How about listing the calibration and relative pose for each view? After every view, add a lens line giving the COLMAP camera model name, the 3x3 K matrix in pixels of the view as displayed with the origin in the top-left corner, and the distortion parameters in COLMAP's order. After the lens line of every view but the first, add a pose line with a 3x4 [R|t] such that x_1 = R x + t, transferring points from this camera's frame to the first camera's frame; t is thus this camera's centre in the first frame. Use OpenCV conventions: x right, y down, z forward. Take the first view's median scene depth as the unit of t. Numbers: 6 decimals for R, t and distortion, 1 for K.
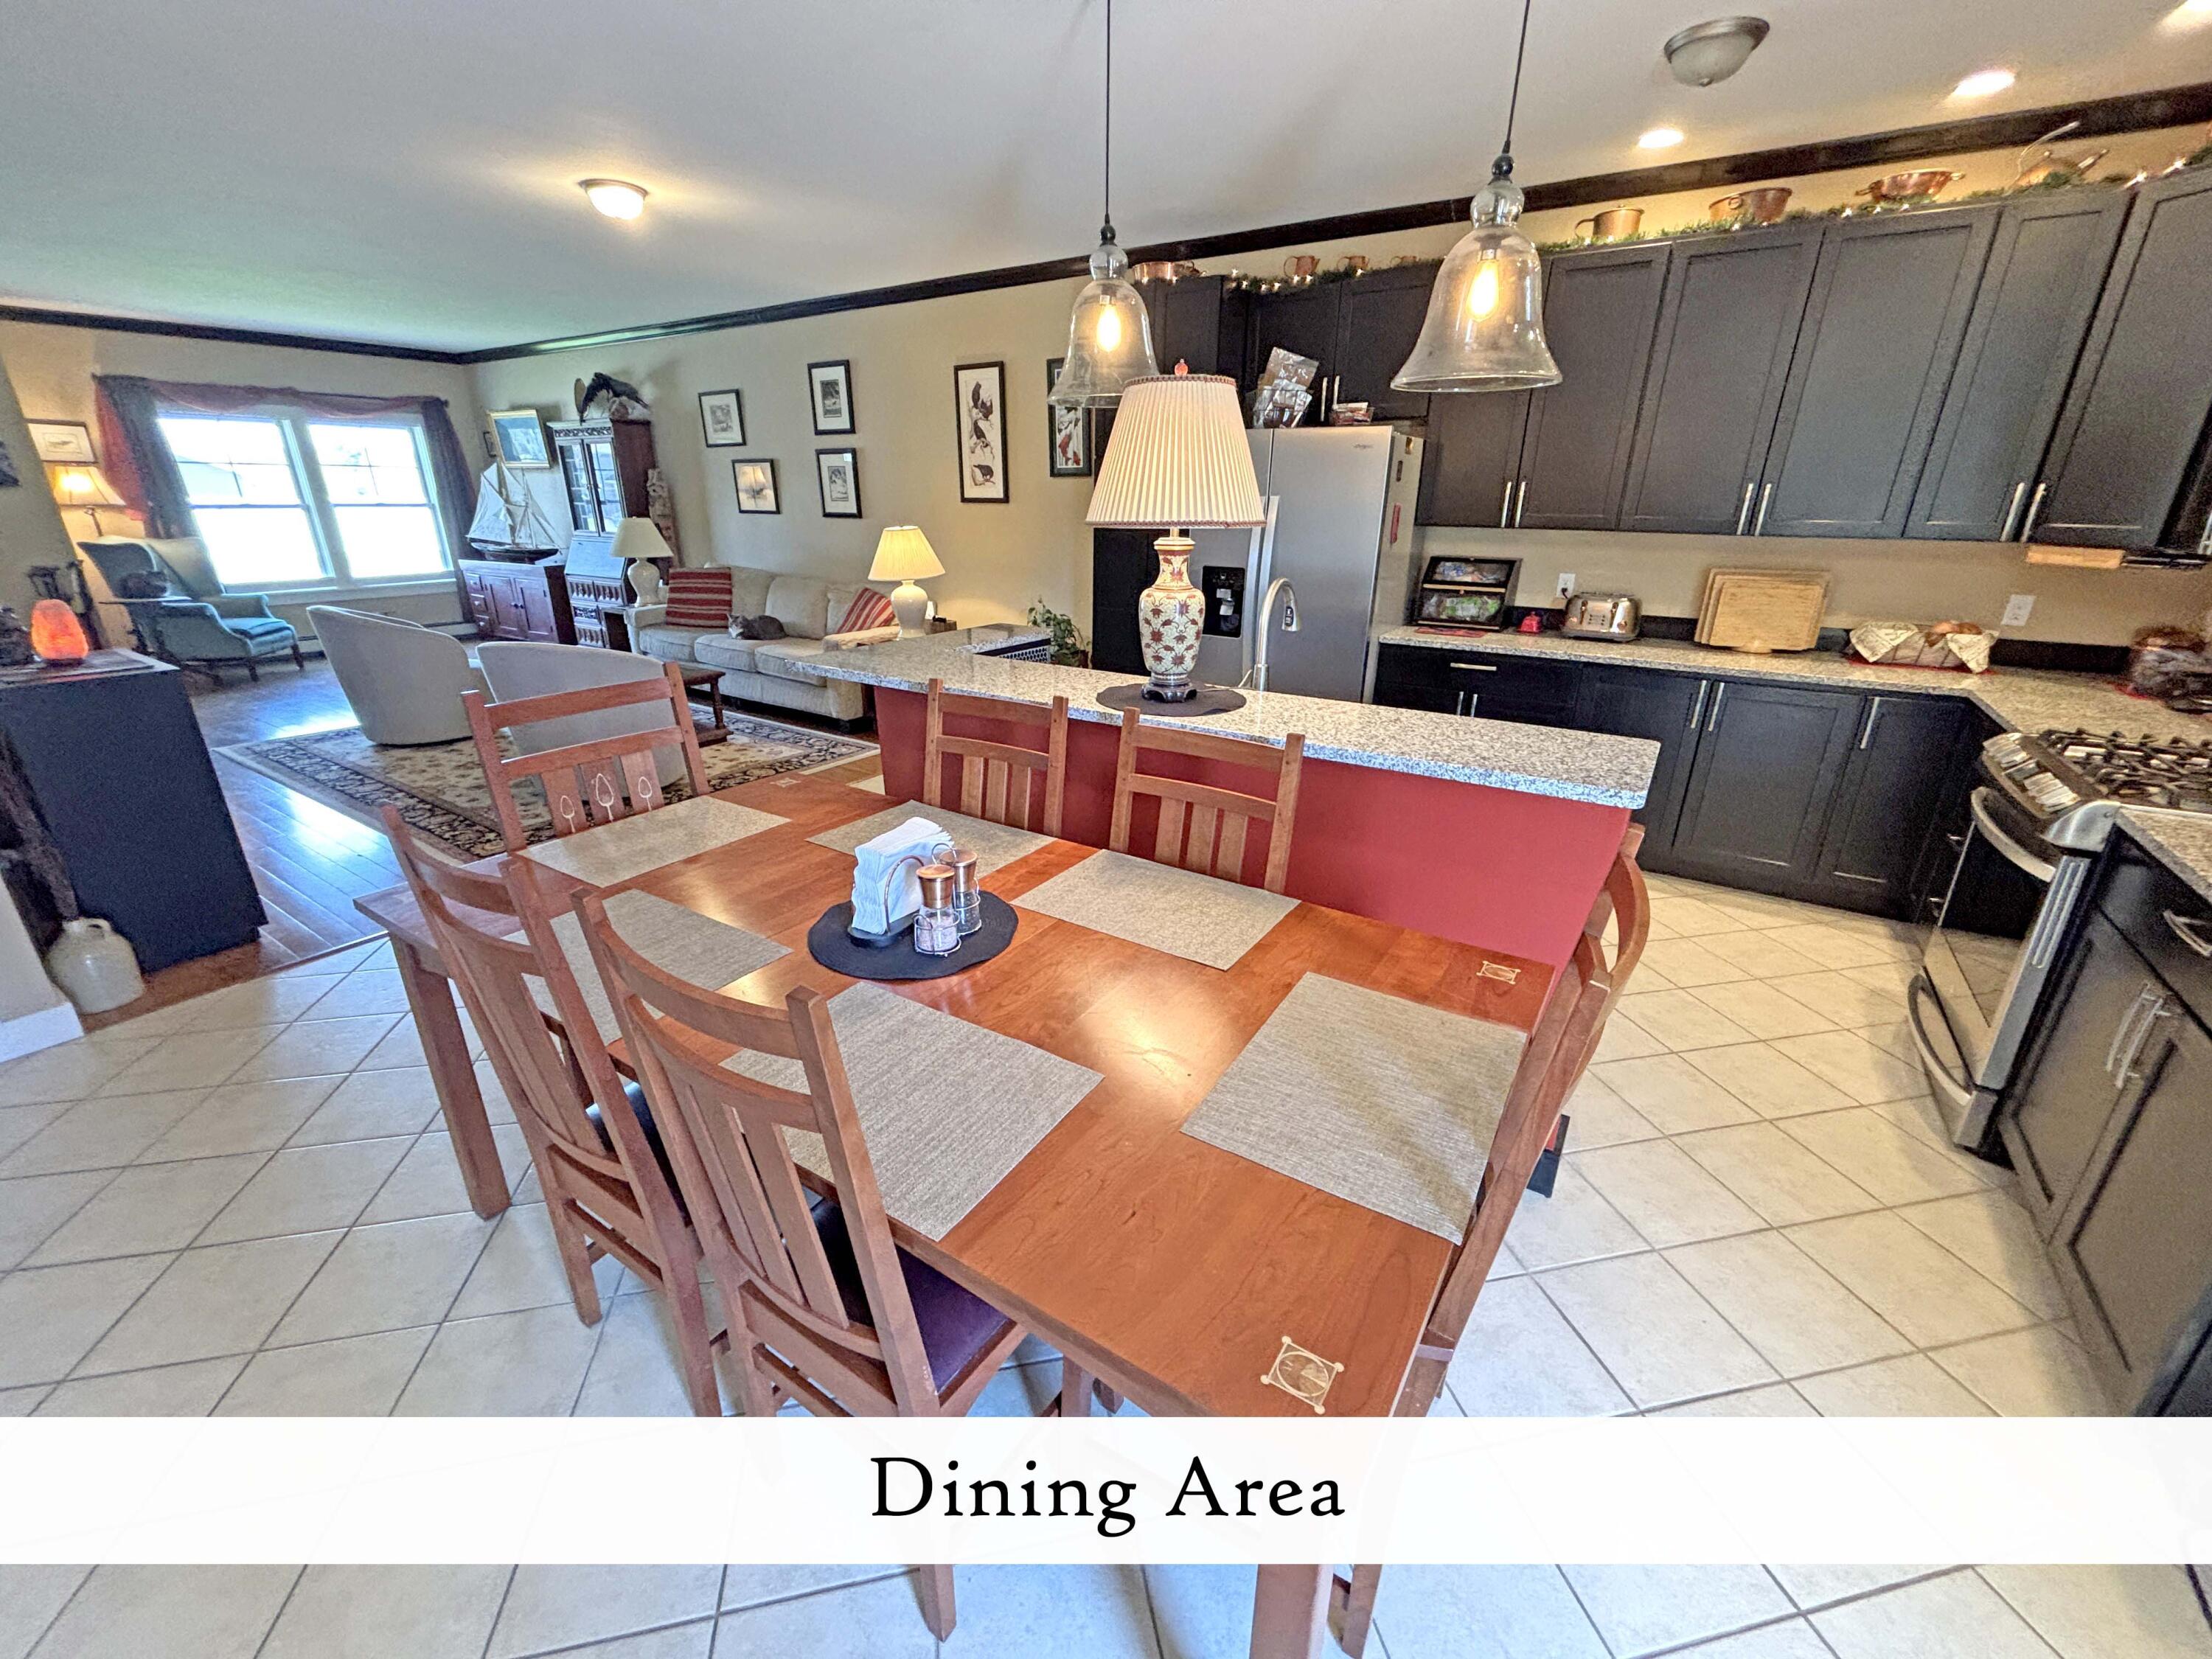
lens RADIAL K [[897.3, 0, 1105.2], [0, 897.3, 823.0], [0, 0, 1]] dist [-0.000323, 0.001641]
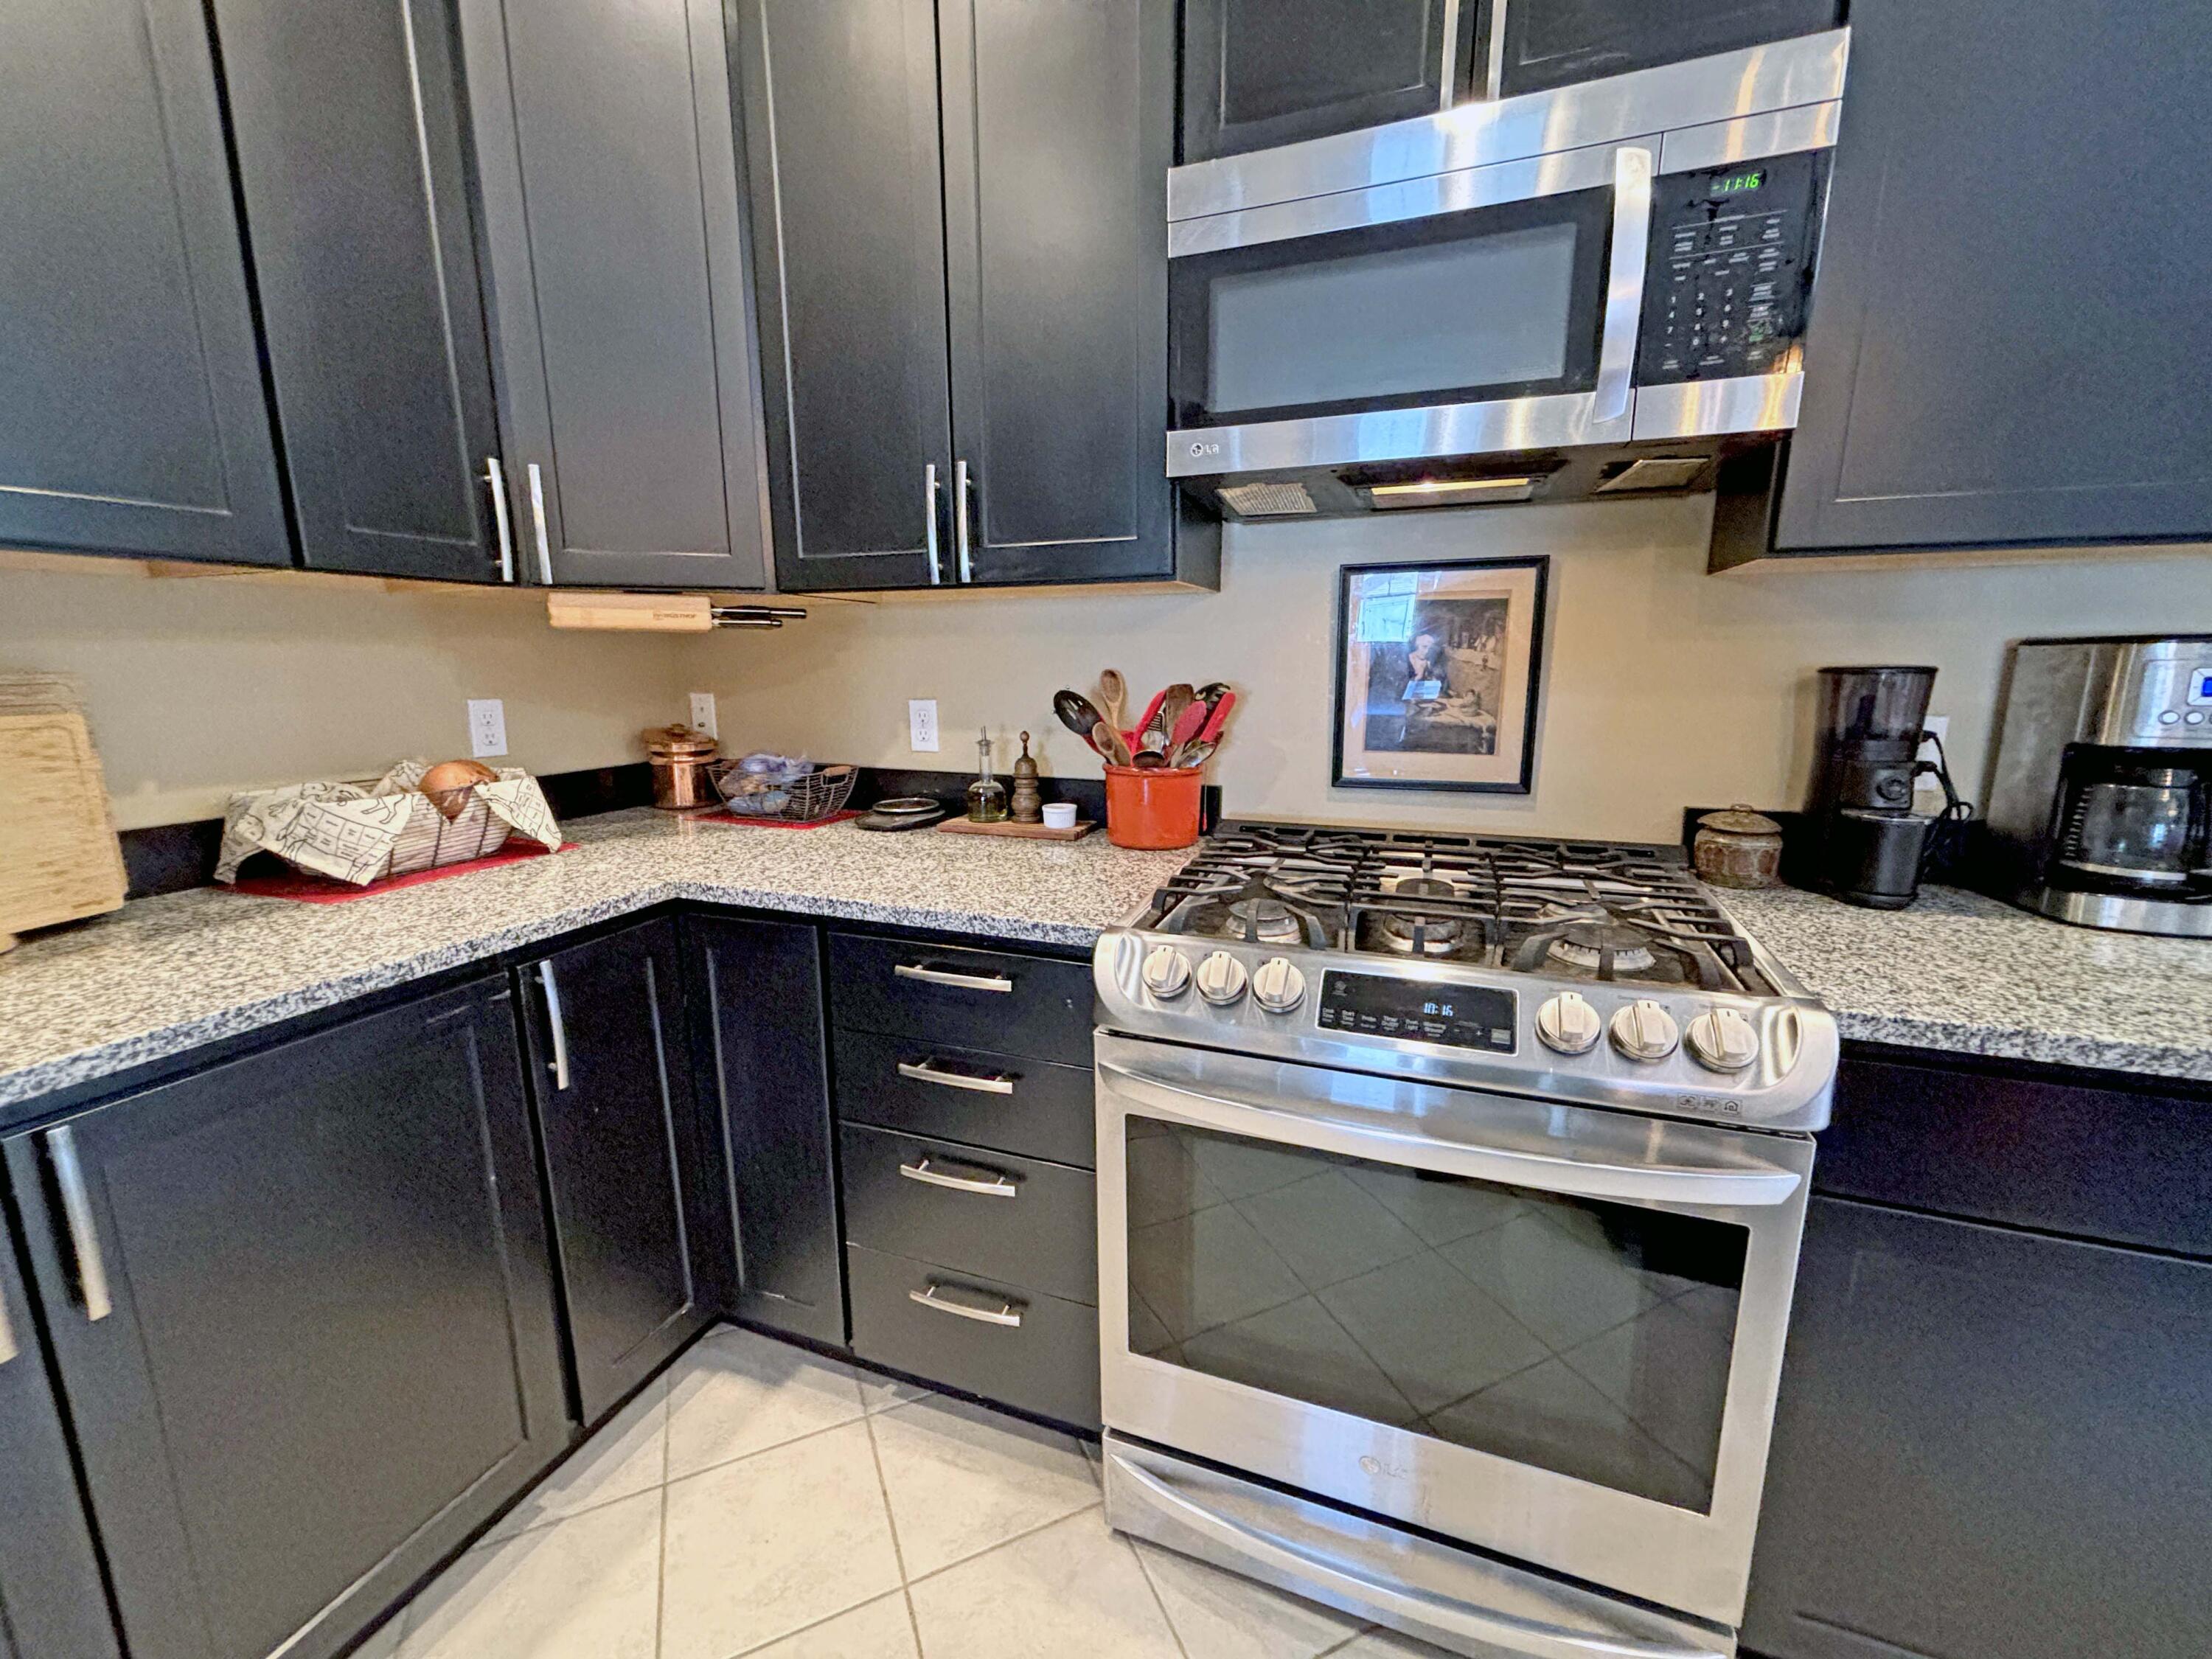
lens RADIAL K [[897.3, 0, 1100.4], [0, 897.3, 826.0], [0, 0, 1]] dist [-0.000323, 0.001641]
pose [[-0.220678, -0.184664, 0.957706, 0.375790], [0.342639, 0.904651, 0.253387, -0.172148], [-0.913181, 0.384064, -0.136364, 0.676763]]
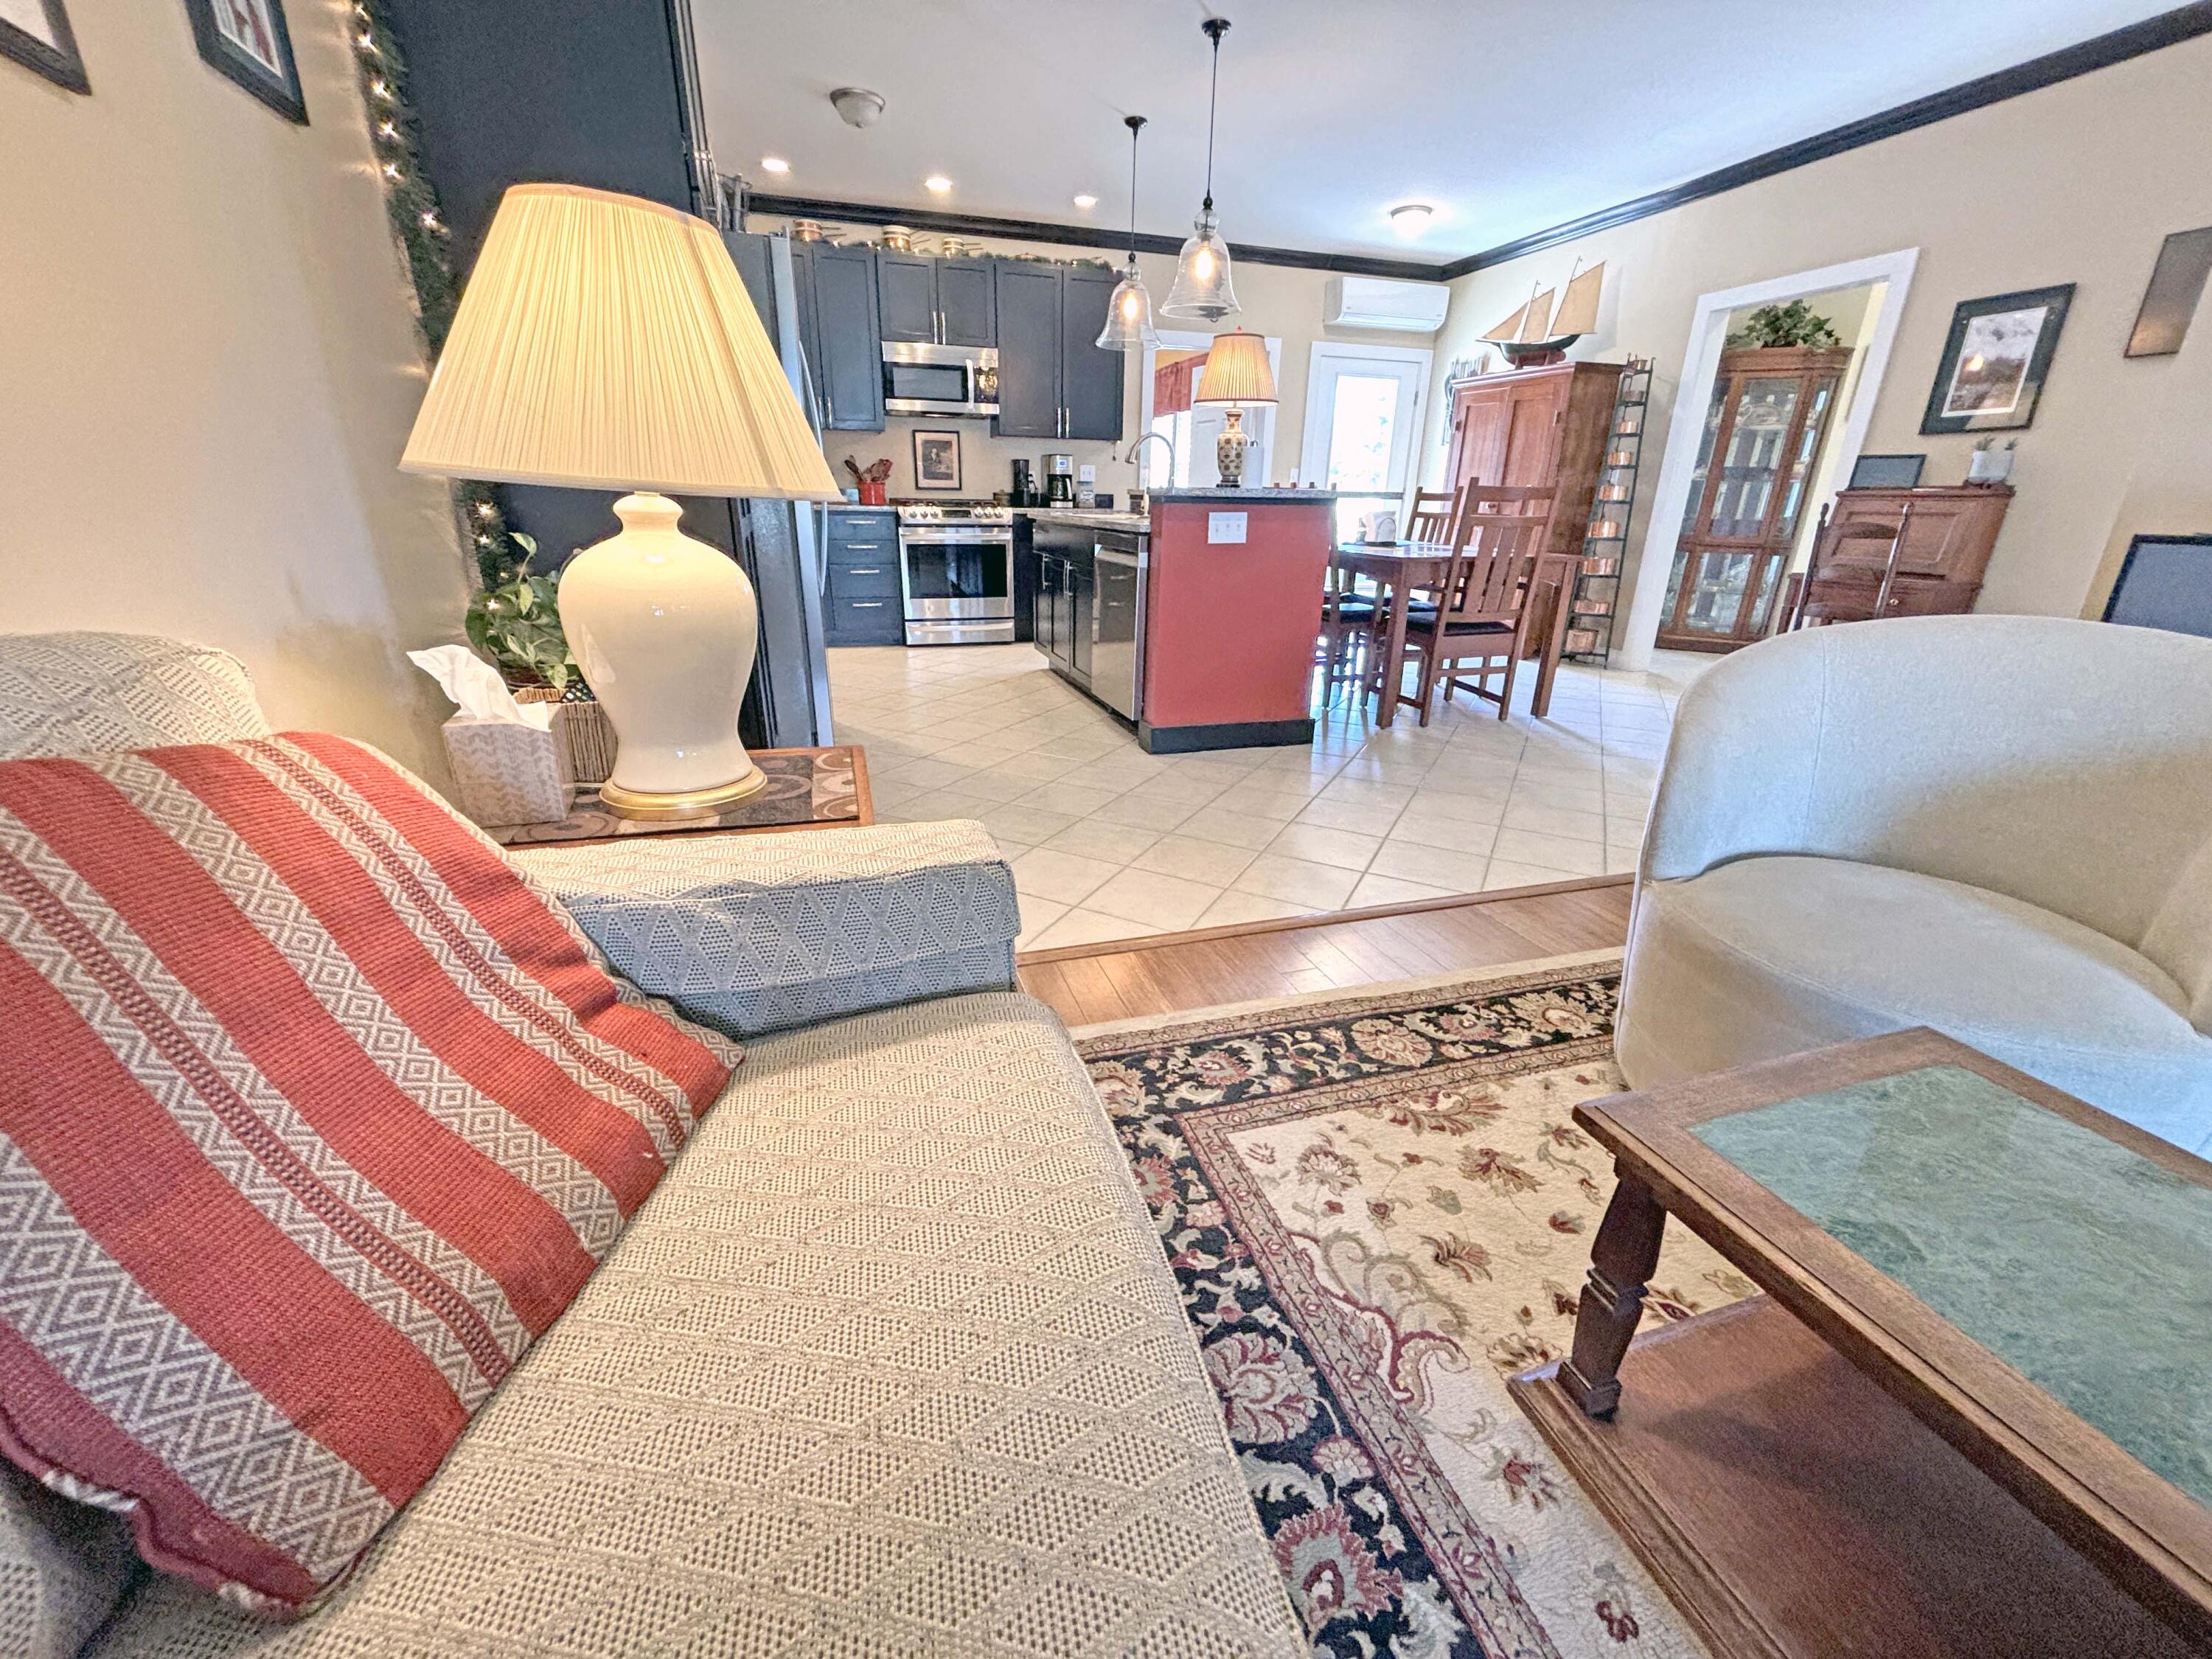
lens RADIAL K [[897.3, 0, 1107.1], [0, 897.3, 829.6], [0, 0, 1]] dist [-0.000323, 0.001641]
pose [[-0.781611, -0.238434, 0.576396, -0.635318], [0.193988, 0.785320, 0.587913, -0.460801], [-0.592834, 0.571333, -0.567561, 1.615887]]
